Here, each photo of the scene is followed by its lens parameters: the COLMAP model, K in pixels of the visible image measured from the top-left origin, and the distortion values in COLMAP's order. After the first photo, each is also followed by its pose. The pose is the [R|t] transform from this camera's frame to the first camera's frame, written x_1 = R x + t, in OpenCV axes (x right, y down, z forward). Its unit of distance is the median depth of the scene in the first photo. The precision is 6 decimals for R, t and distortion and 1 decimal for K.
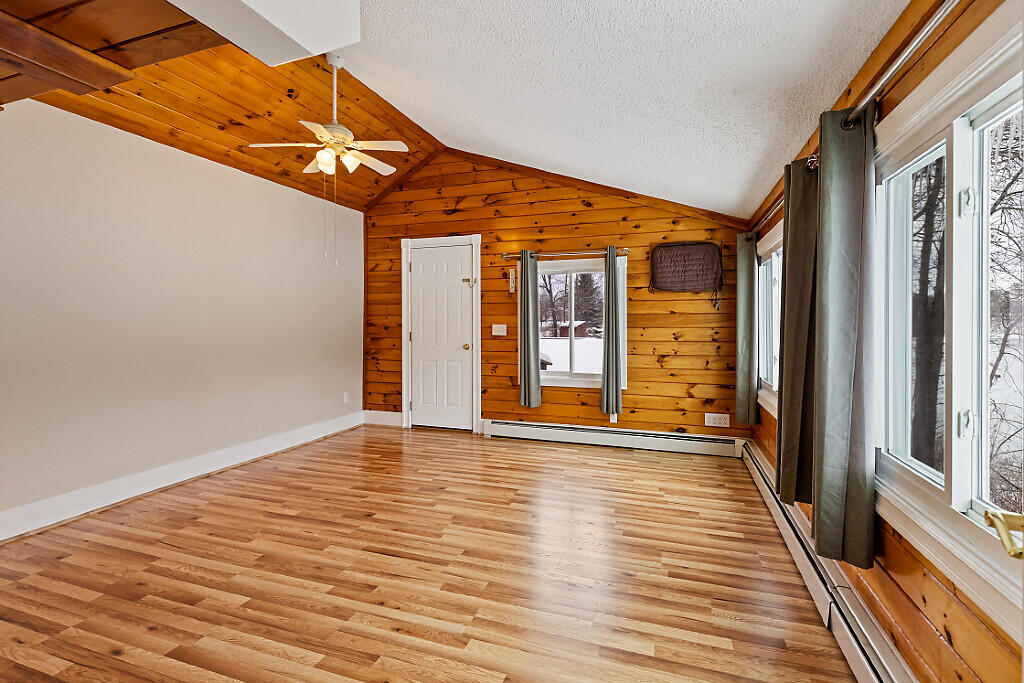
lens RADIAL K [[459.7, 0, 509.4], [0, 459.7, 329.6], [0, 0, 1]] dist [-0.002456, -0.000847]
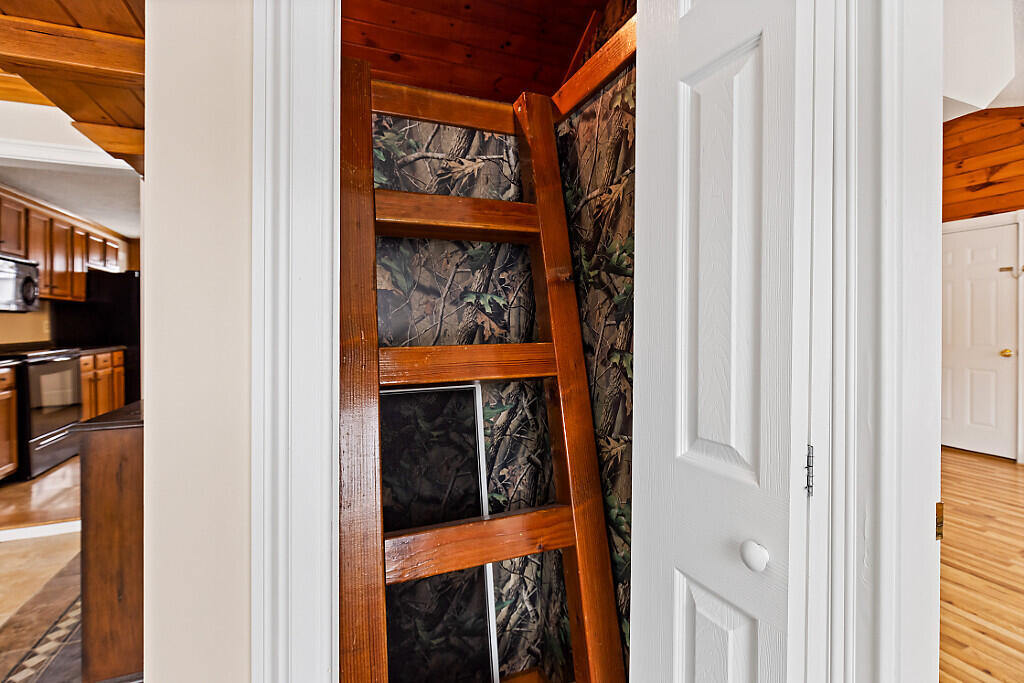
lens RADIAL K [[459.7, 0, 509.4], [0, 459.7, 329.6], [0, 0, 1]] dist [-0.002456, -0.000847]
pose [[0.665408, 0.009335, -0.746422, -0.074920], [-0.009294, 0.999948, 0.004220, 0.001315], [0.746422, 0.004130, 0.665460, -0.165207]]
